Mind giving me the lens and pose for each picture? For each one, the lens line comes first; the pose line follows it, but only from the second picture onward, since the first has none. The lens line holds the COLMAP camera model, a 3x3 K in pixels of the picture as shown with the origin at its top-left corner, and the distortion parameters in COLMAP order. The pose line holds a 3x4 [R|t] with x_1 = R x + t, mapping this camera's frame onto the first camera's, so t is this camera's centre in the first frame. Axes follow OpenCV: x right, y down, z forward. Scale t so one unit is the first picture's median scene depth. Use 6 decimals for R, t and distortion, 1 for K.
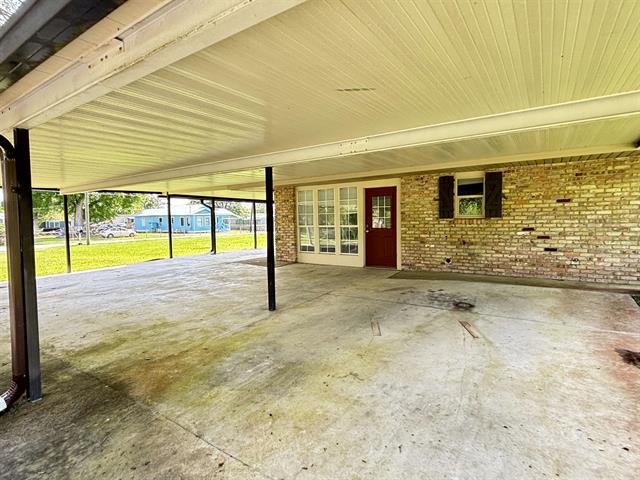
lens RADIAL K [[338.0, 0, 314.1], [0, 338.0, 236.4], [0, 0, 1]] dist [-0.005741, -0.003658]
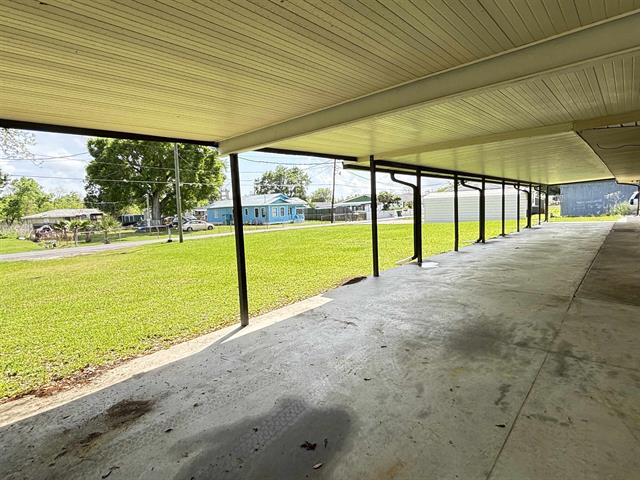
lens RADIAL K [[338.0, 0, 319.1], [0, 338.0, 239.3], [0, 0, 1]] dist [-0.005741, -0.003658]
pose [[0.990302, -0.012218, -0.138392, -0.488474], [0.017853, 0.999058, 0.039554, -0.020833], [0.137779, -0.041641, 0.989587, 0.481642]]
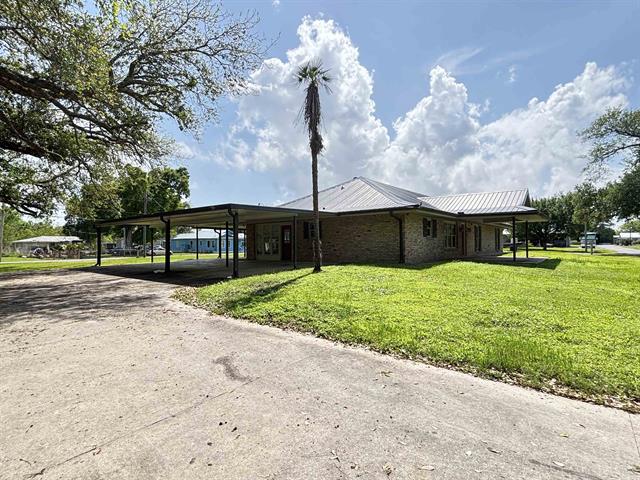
lens RADIAL K [[338.0, 0, 314.6], [0, 338.0, 242.8], [0, 0, 1]] dist [-0.005741, -0.003658]
pose [[0.997283, 0.010177, -0.072957, 0.470076], [-0.014338, 0.998286, -0.056733, 0.087078], [0.072254, 0.057625, 0.995720, -1.090403]]
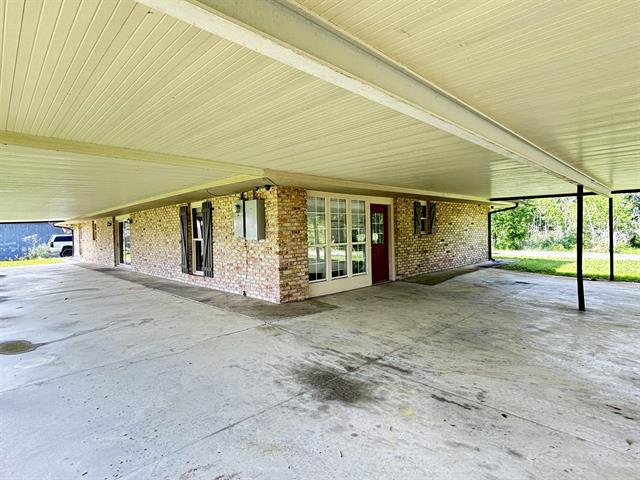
lens RADIAL K [[338.0, 0, 315.0], [0, 338.0, 237.0], [0, 0, 1]] dist [-0.005741, -0.003658]
pose [[0.204118, -0.000273, 0.978946, -0.715669], [0.071543, 0.997330, -0.014639, -0.037166], [-0.976329, 0.073025, 0.203592, 0.827518]]
